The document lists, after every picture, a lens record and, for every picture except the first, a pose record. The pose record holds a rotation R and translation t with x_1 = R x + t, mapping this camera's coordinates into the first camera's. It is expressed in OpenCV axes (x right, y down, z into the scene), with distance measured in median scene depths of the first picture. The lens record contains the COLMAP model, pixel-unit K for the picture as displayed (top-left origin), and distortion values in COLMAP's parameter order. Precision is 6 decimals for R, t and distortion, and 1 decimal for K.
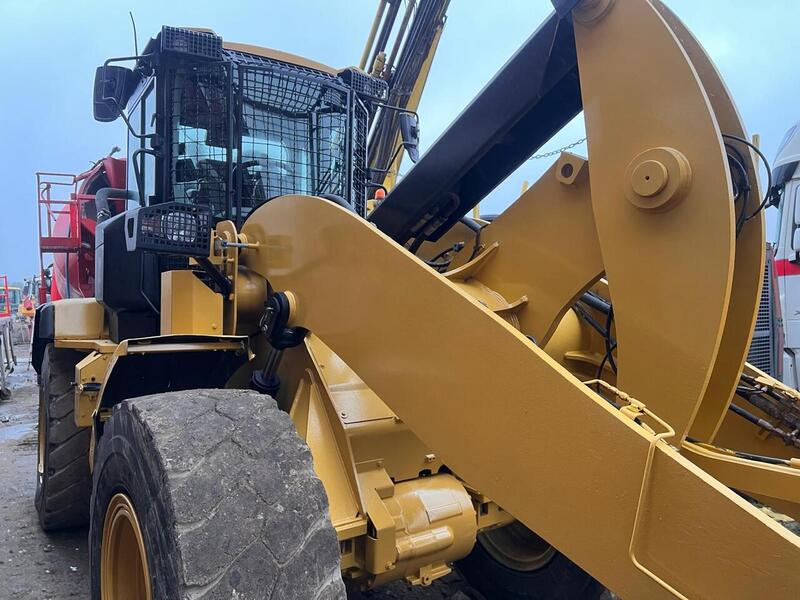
lens RADIAL K [[591.6, 0, 405.9], [0, 591.6, 289.5], [0, 0, 1]] dist [0.051067, -0.058885]
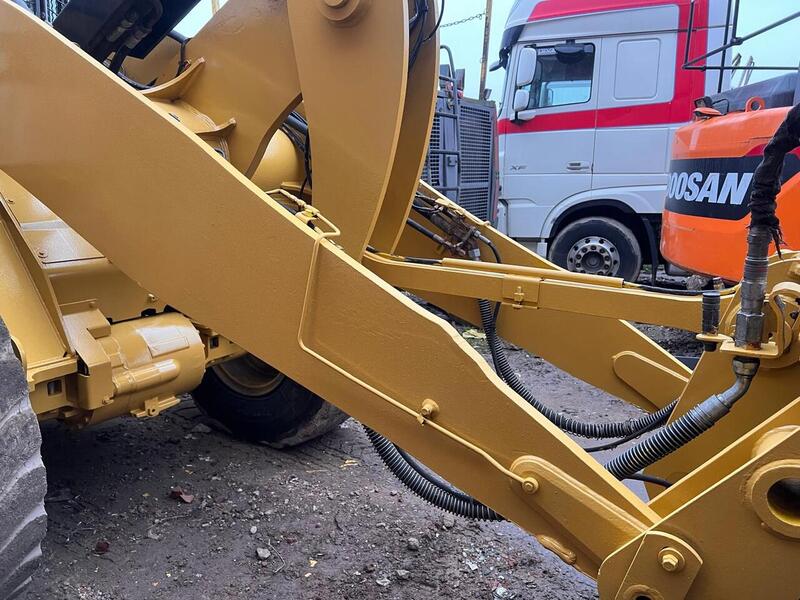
lens RADIAL K [[591.7, 0, 399.8], [0, 591.7, 294.9], [0, 0, 1]] dist [0.057443, -0.065405]
pose [[0.933758, -0.051815, 0.354135, 0.083197], [-0.032932, 0.972829, 0.229171, 0.050456], [-0.356387, -0.225653, 0.906680, -0.029619]]
